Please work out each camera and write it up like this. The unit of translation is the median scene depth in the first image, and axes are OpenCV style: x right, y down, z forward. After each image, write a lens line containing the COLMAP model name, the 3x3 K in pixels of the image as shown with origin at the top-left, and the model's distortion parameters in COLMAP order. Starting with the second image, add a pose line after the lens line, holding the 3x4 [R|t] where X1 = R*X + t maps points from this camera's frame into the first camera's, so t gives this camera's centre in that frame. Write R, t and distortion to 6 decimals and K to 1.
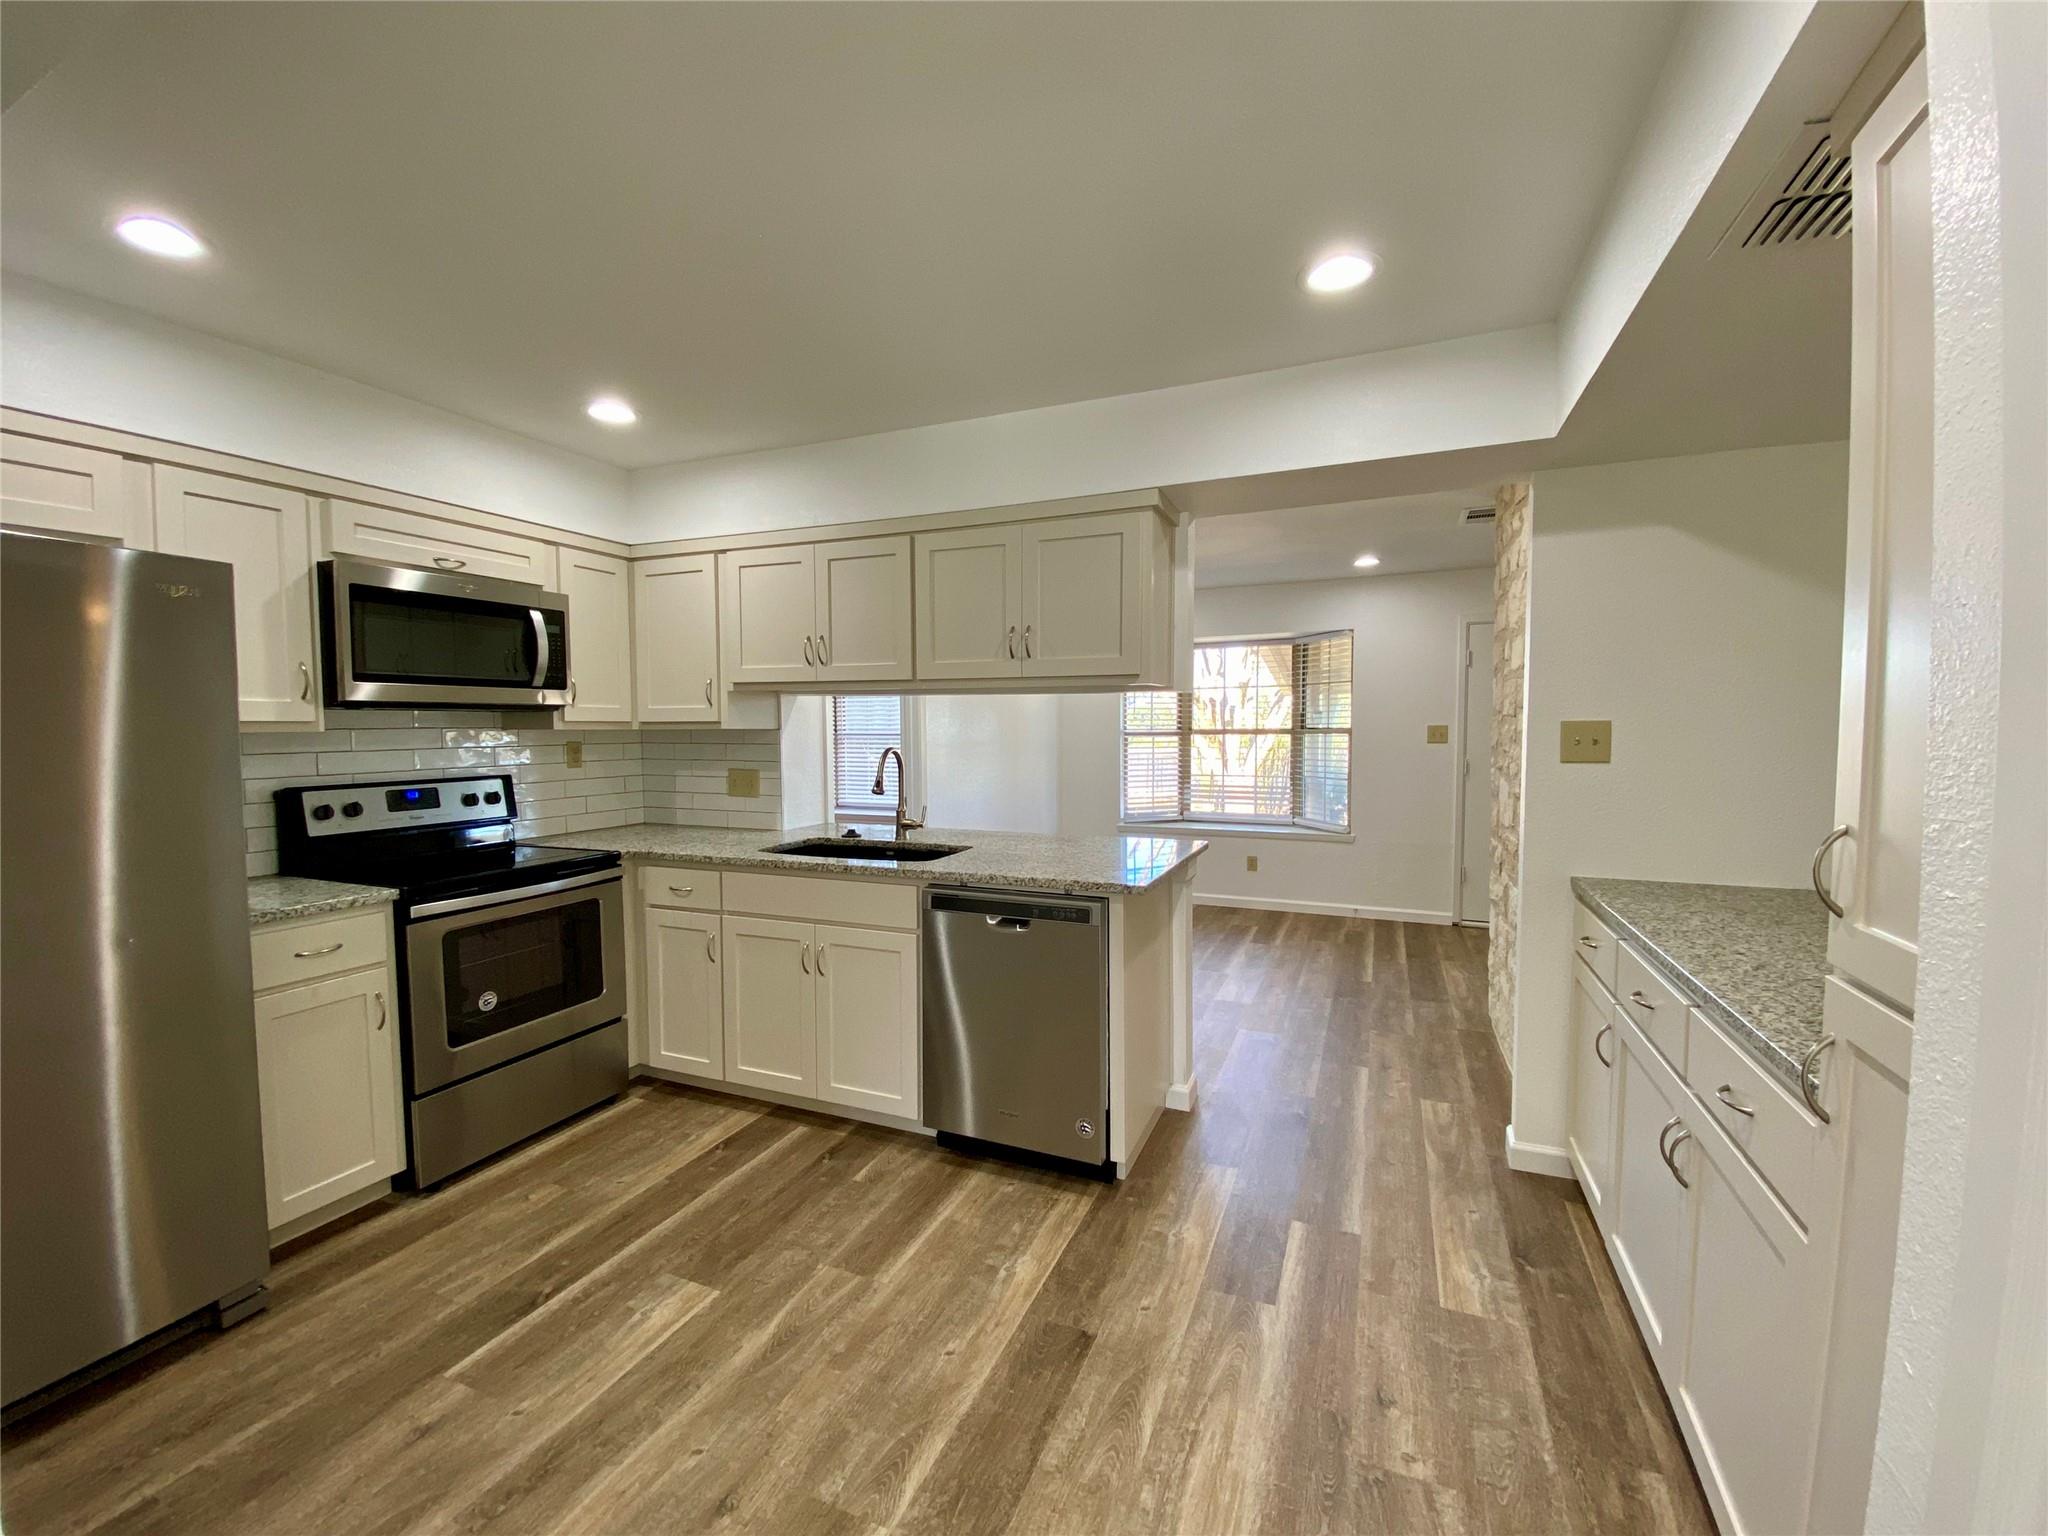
lens RADIAL K [[837.5, 0, 1020.0], [0, 837.5, 762.5], [0, 0, 1]] dist [0.014449, -0.015903]
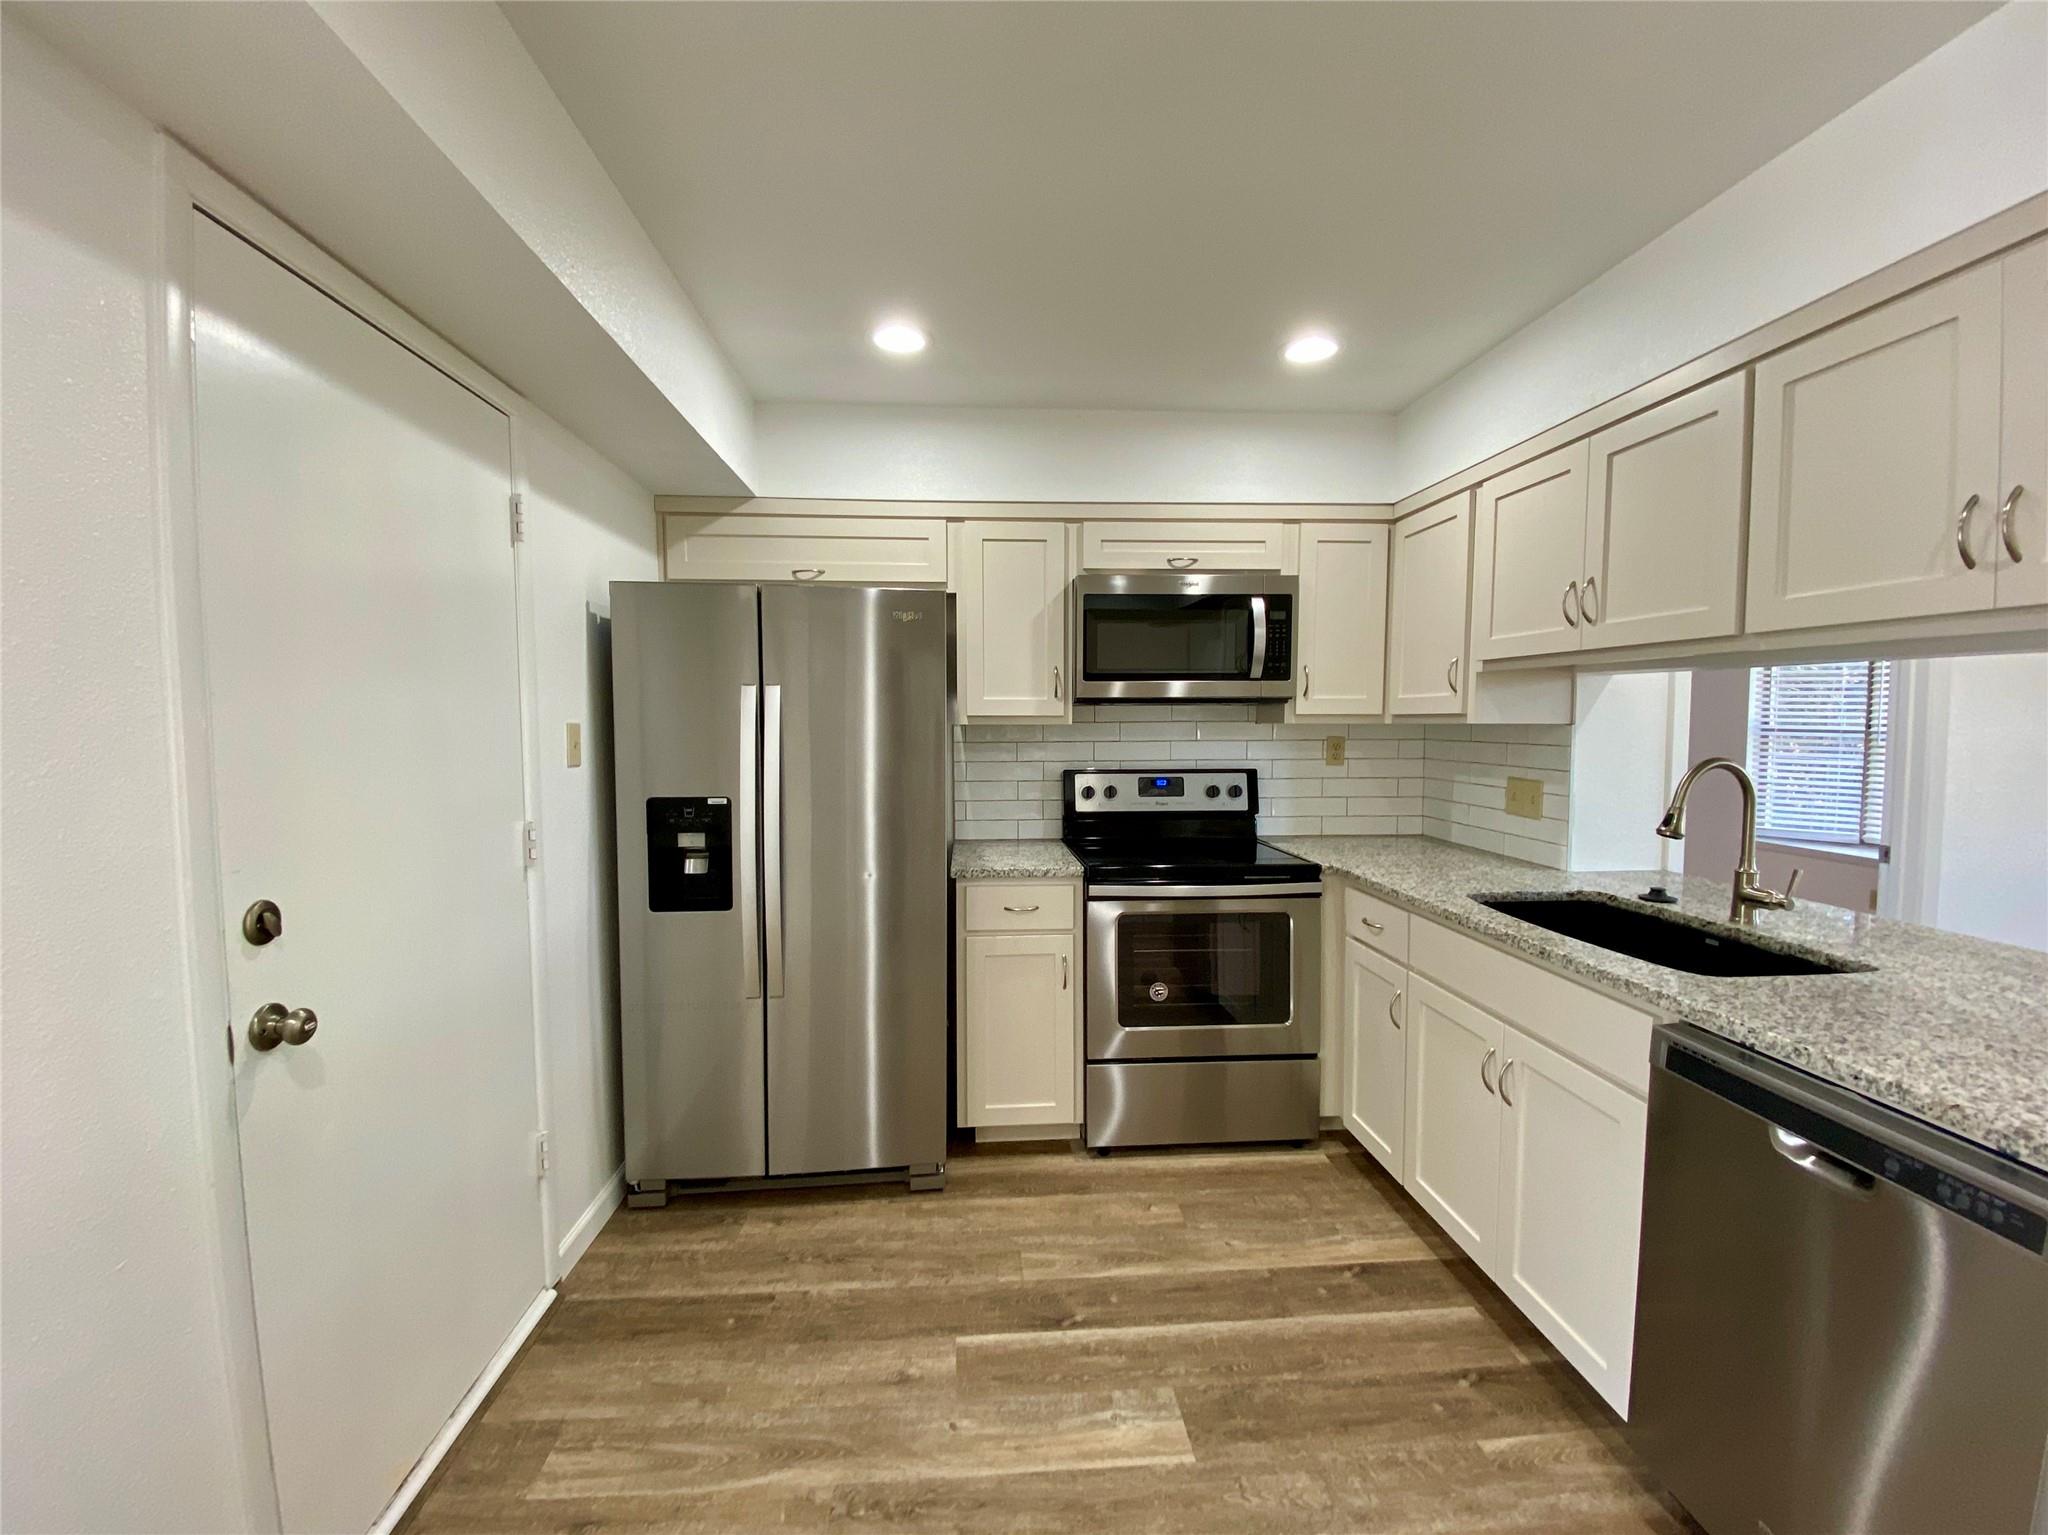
lens RADIAL K [[837.5, 0, 1019.0], [0, 837.5, 767.4], [0, 0, 1]] dist [0.014449, -0.015903]
pose [[0.459454, 0.052996, -0.886619, 0.154454], [-0.038695, 0.998465, 0.039630, -0.018157], [0.887358, 0.016100, 0.460800, 0.357799]]
